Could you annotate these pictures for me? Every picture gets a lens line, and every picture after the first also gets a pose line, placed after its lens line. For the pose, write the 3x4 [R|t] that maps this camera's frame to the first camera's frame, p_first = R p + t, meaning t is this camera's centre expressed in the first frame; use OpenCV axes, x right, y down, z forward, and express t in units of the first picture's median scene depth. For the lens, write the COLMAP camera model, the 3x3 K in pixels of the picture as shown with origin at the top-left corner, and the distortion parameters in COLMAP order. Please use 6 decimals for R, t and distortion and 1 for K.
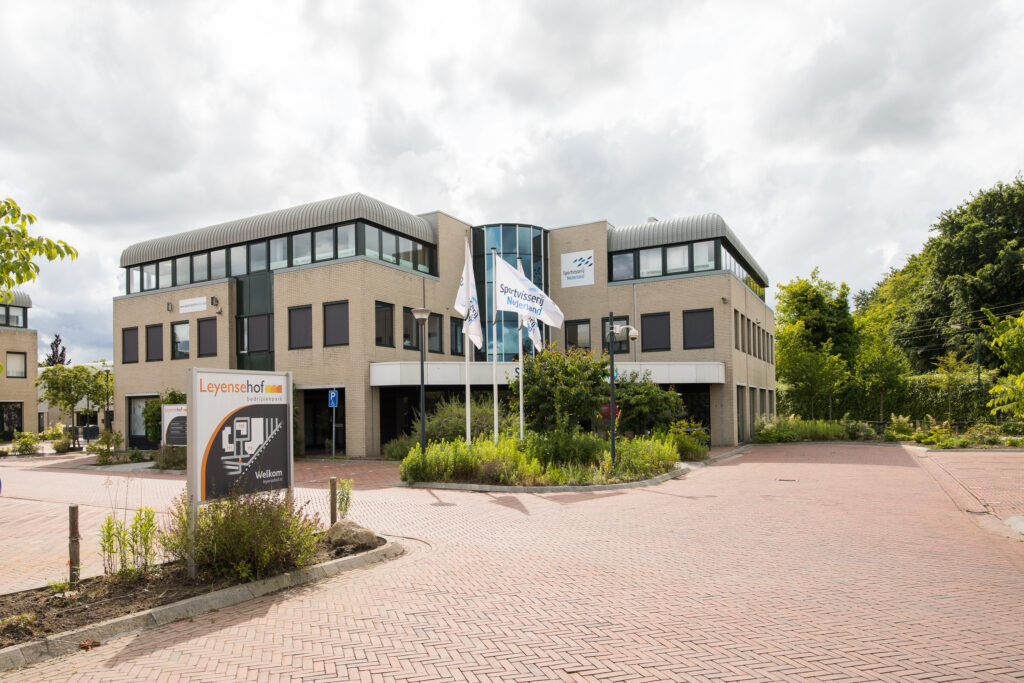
lens RADIAL K [[663.2, 0, 498.7], [0, 663.2, 402.7], [0, 0, 1]] dist [-0.001546, -0.000861]
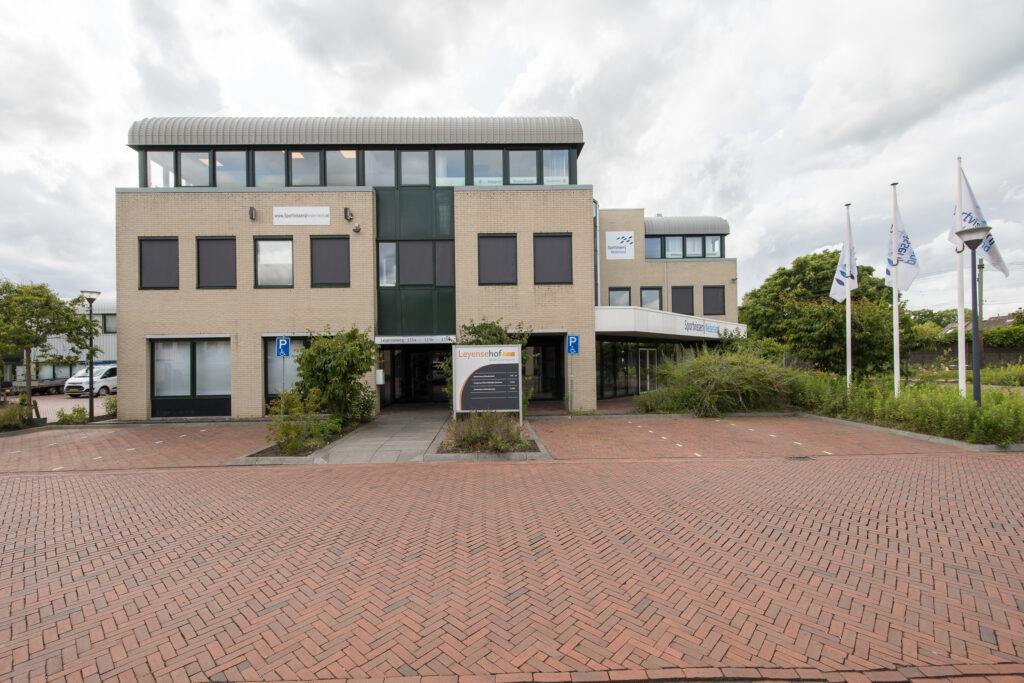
lens RADIAL K [[423.6, 0, 515.4], [0, 423.6, 361.6], [0, 0, 1]] dist [-0.002011, 0.000030]
pose [[0.862116, 0.001144, 0.506710, -0.470808], [-0.002056, 0.999997, 0.001240, 0.012381], [-0.506707, -0.002111, 0.862116, 0.452280]]
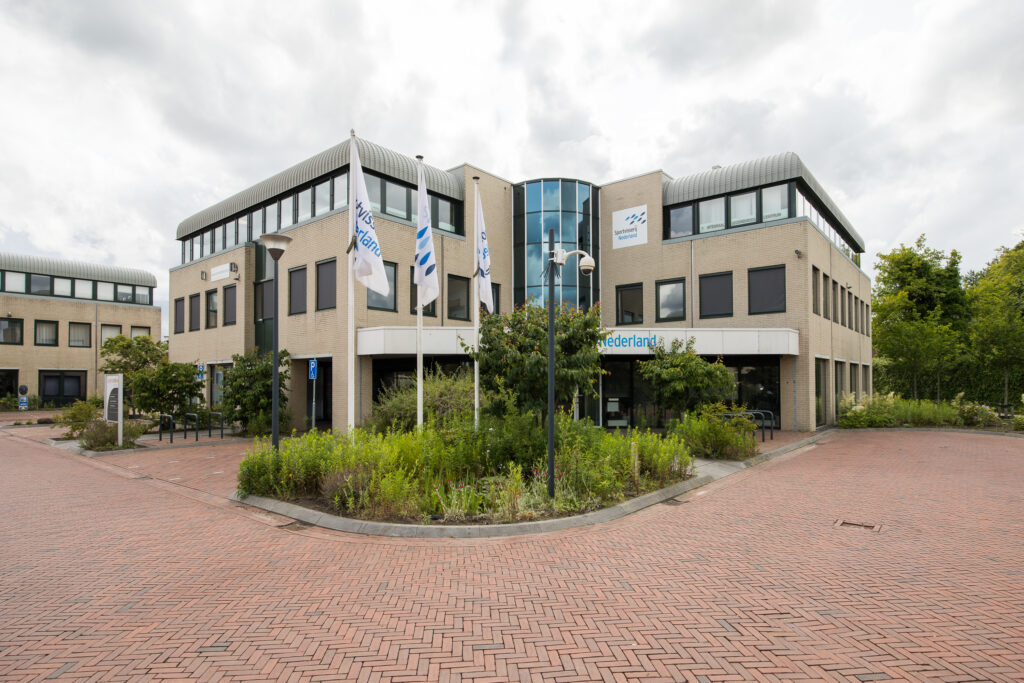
lens RADIAL K [[548.5, 0, 542.5], [0, 548.5, 374.5], [0, 0, 1]] dist [-0.008074, -0.000212]
pose [[0.987185, 0.009956, -0.159268, 0.130250], [-0.010229, 0.999947, -0.000896, -0.001414], [0.159250, 0.002513, 0.987235, 0.268324]]
